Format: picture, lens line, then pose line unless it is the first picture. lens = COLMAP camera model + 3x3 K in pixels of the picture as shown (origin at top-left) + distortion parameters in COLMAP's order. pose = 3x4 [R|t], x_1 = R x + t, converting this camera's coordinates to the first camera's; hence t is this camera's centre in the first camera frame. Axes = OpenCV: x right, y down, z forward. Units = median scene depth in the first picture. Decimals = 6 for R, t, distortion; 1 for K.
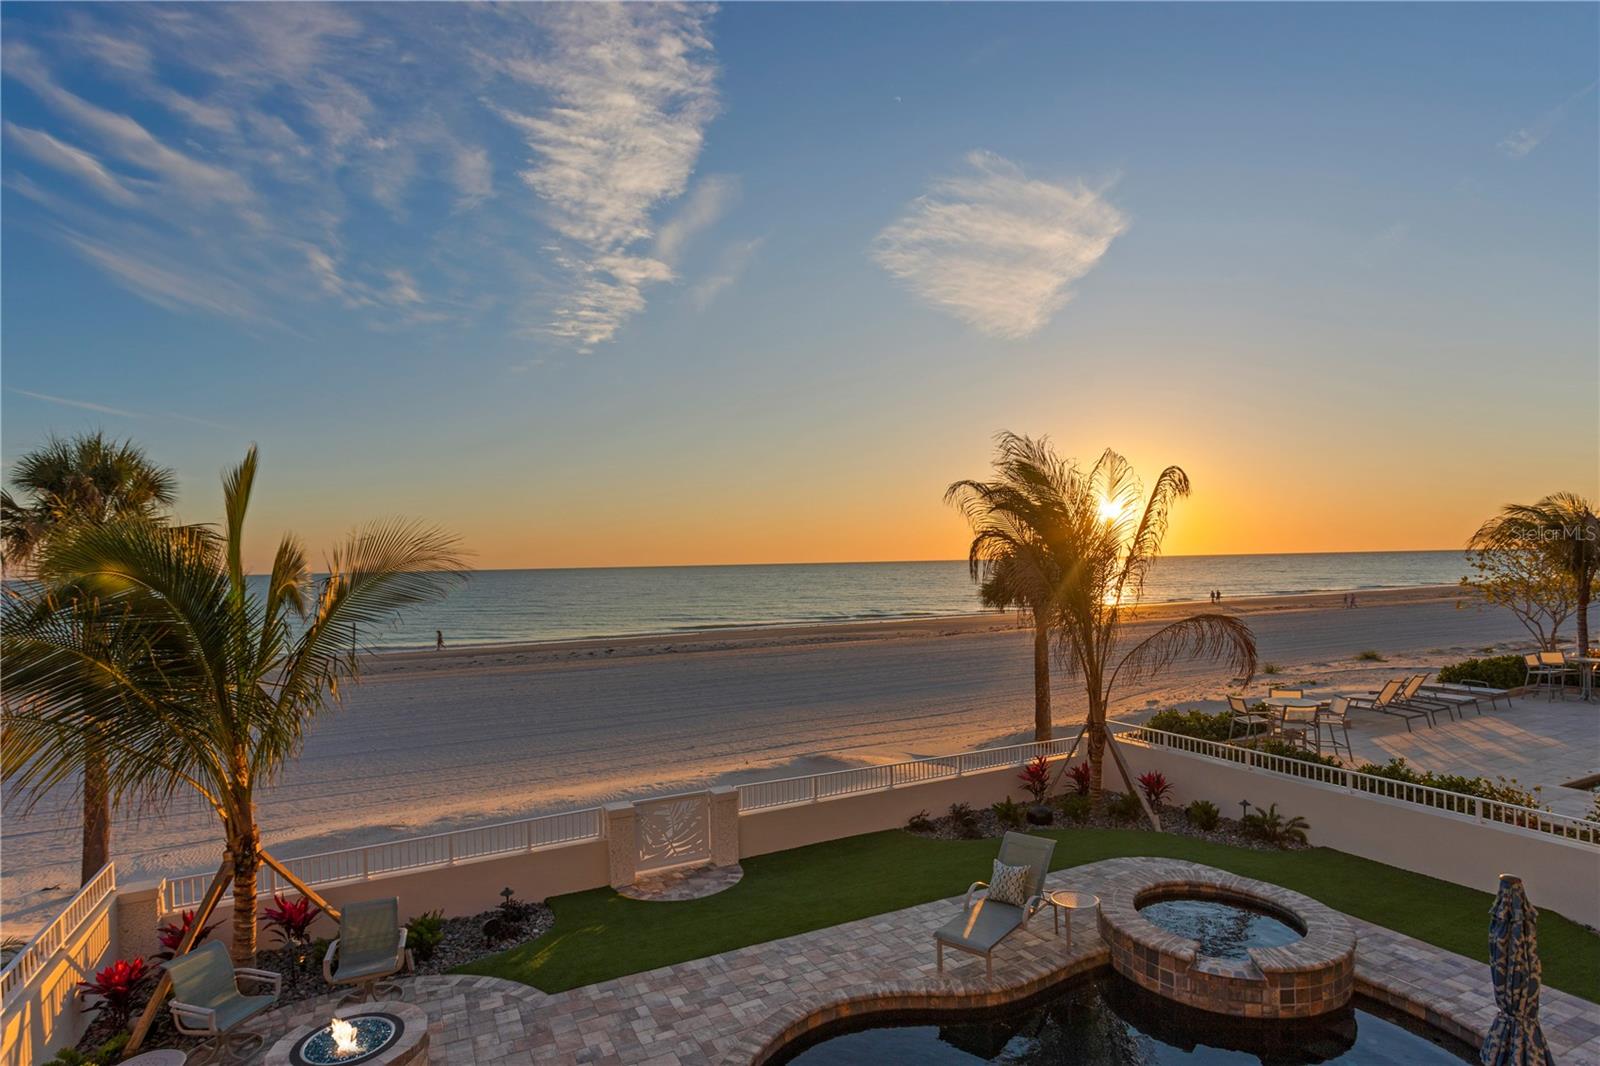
lens RADIAL K [[859.4, 0, 800.0], [0, 859.4, 533.0], [0, 0, 1]] dist [-0.005816, -0.002282]
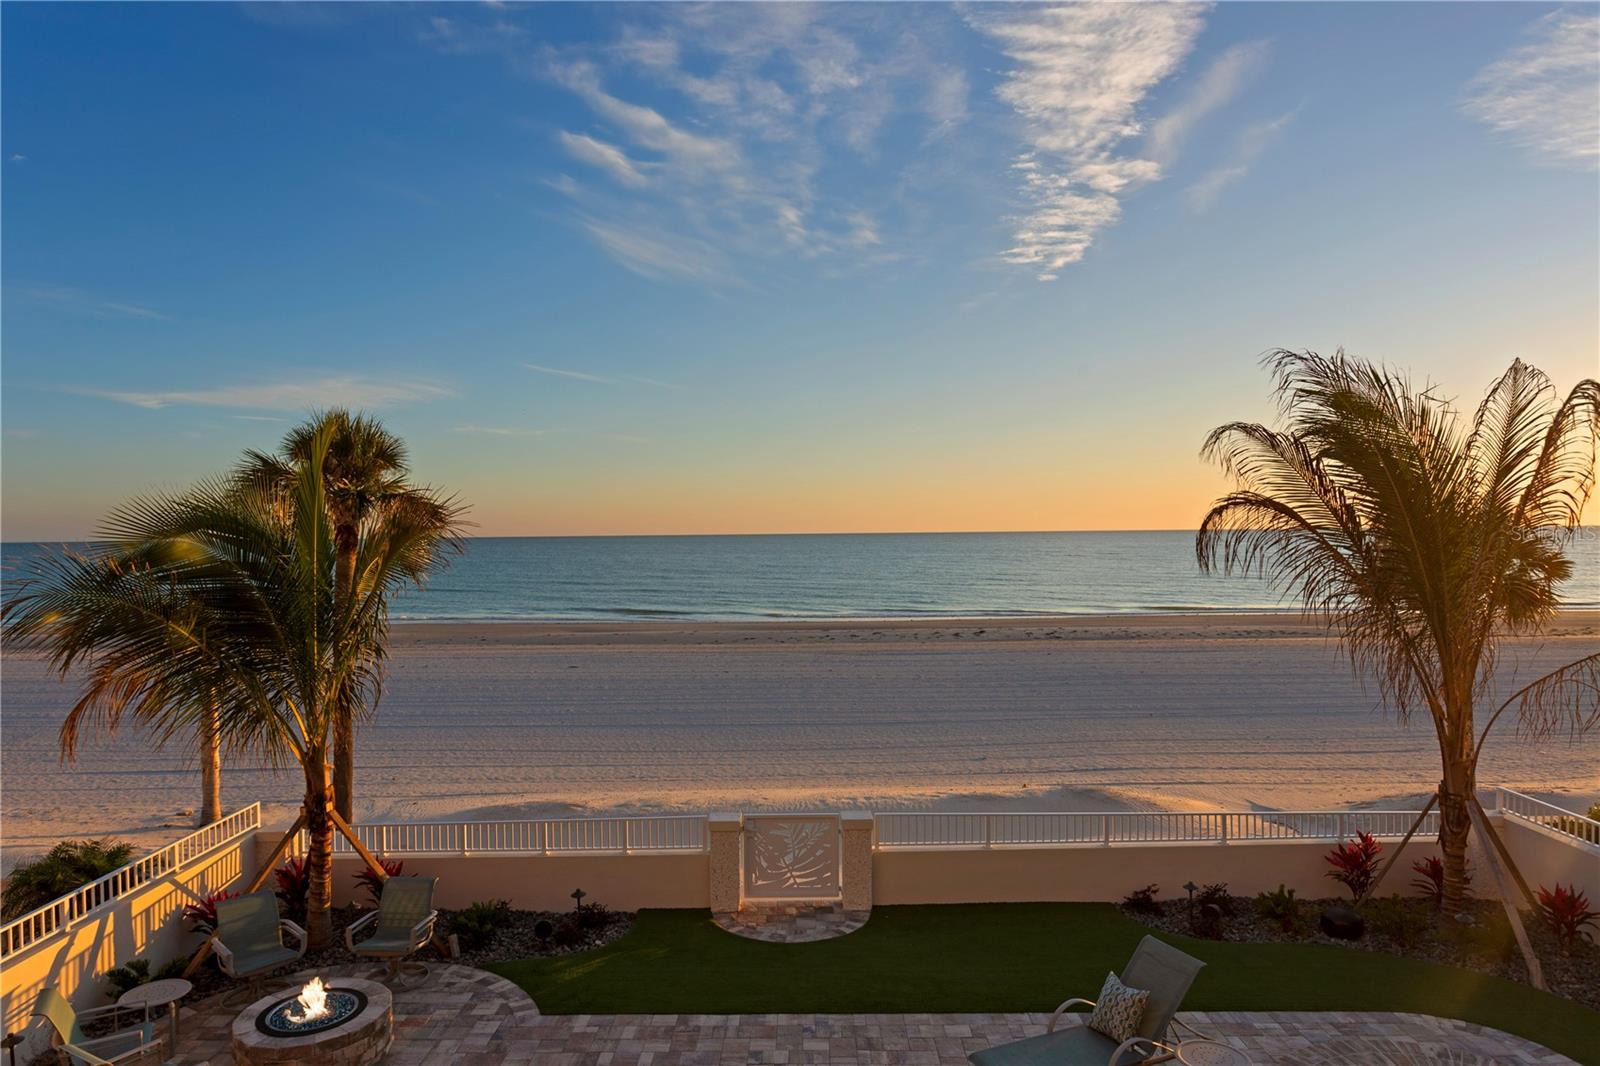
lens RADIAL K [[1008.3, 0, 805.5], [0, 1008.3, 462.9], [0, 0, 1]] dist [-0.020858, 0.016867]
pose [[0.883243, -0.020042, -0.468486, 0.339850], [0.007491, 0.999562, -0.028639, -0.010870], [0.468855, 0.021785, 0.883007, 0.129659]]
